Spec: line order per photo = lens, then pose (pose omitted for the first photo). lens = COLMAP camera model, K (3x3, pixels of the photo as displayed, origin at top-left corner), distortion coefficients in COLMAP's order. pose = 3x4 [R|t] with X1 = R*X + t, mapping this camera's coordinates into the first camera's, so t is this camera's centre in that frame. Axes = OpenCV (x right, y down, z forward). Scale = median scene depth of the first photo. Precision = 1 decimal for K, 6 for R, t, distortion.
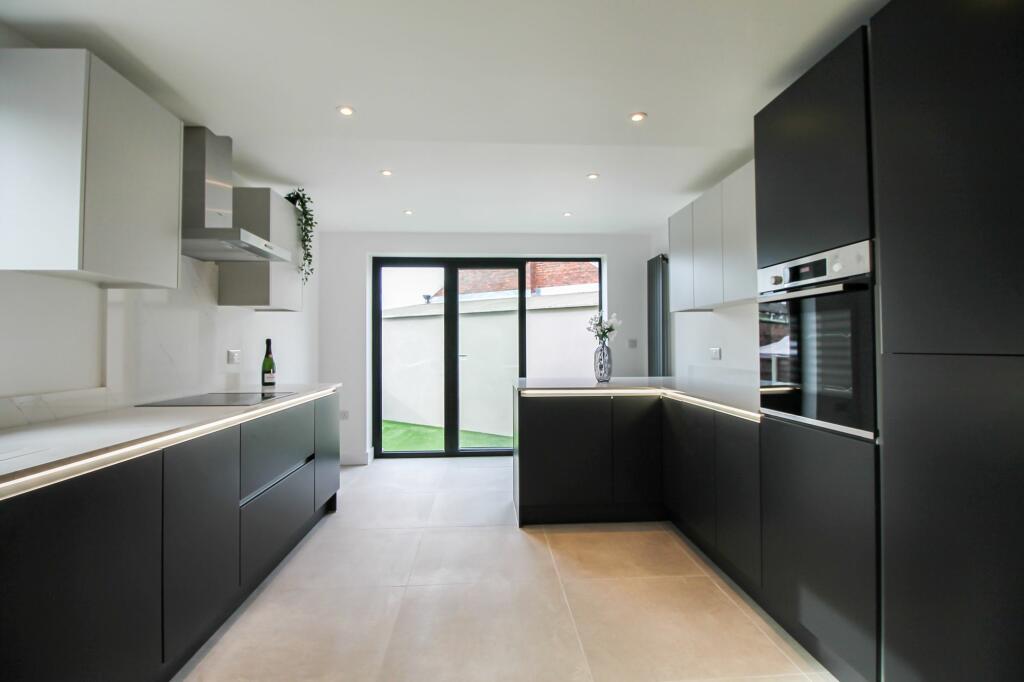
lens RADIAL K [[486.3, 0, 512.6], [0, 486.3, 337.1], [0, 0, 1]] dist [0.000913, -0.013628]
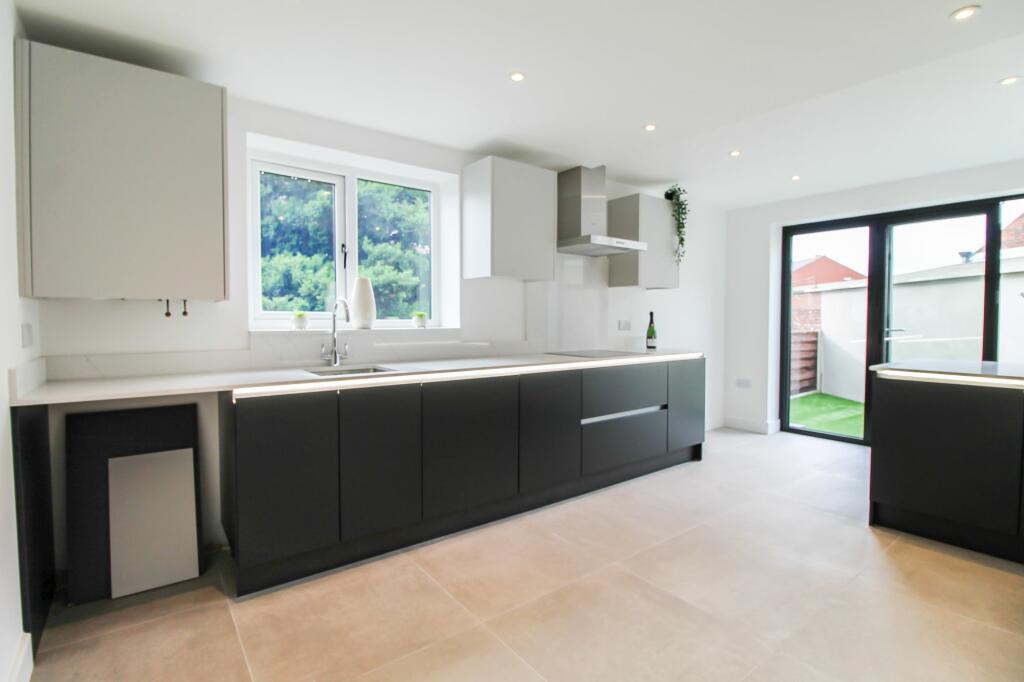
lens RADIAL K [[486.3, 0, 512.6], [0, 486.3, 337.1], [0, 0, 1]] dist [0.000913, -0.013628]
pose [[0.560148, 0.034982, -0.827654, 0.314088], [0.011271, 0.998694, 0.049840, 0.002799], [0.828316, -0.037246, 0.559022, -0.003831]]
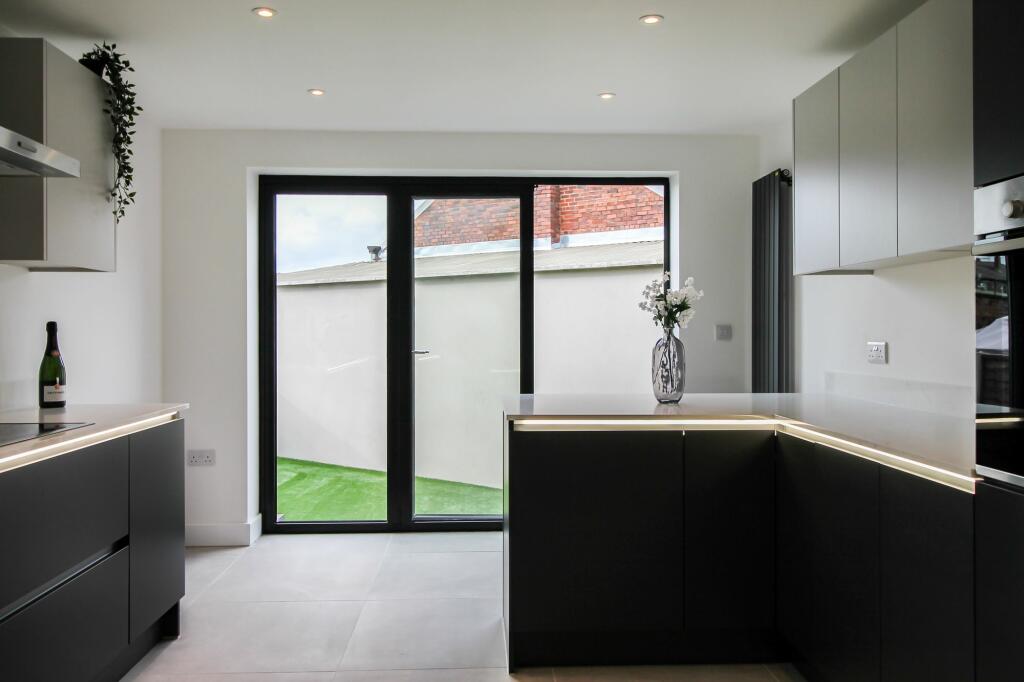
lens RADIAL K [[817.9, 0, 508.5], [0, 817.9, 335.8], [0, 0, 1]] dist [0.006770, 0.001049]
pose [[0.999817, 0.004385, -0.018606, 0.024251], [-0.003986, 0.999762, 0.021472, -0.002291], [0.018696, -0.021394, 0.999596, 0.084038]]
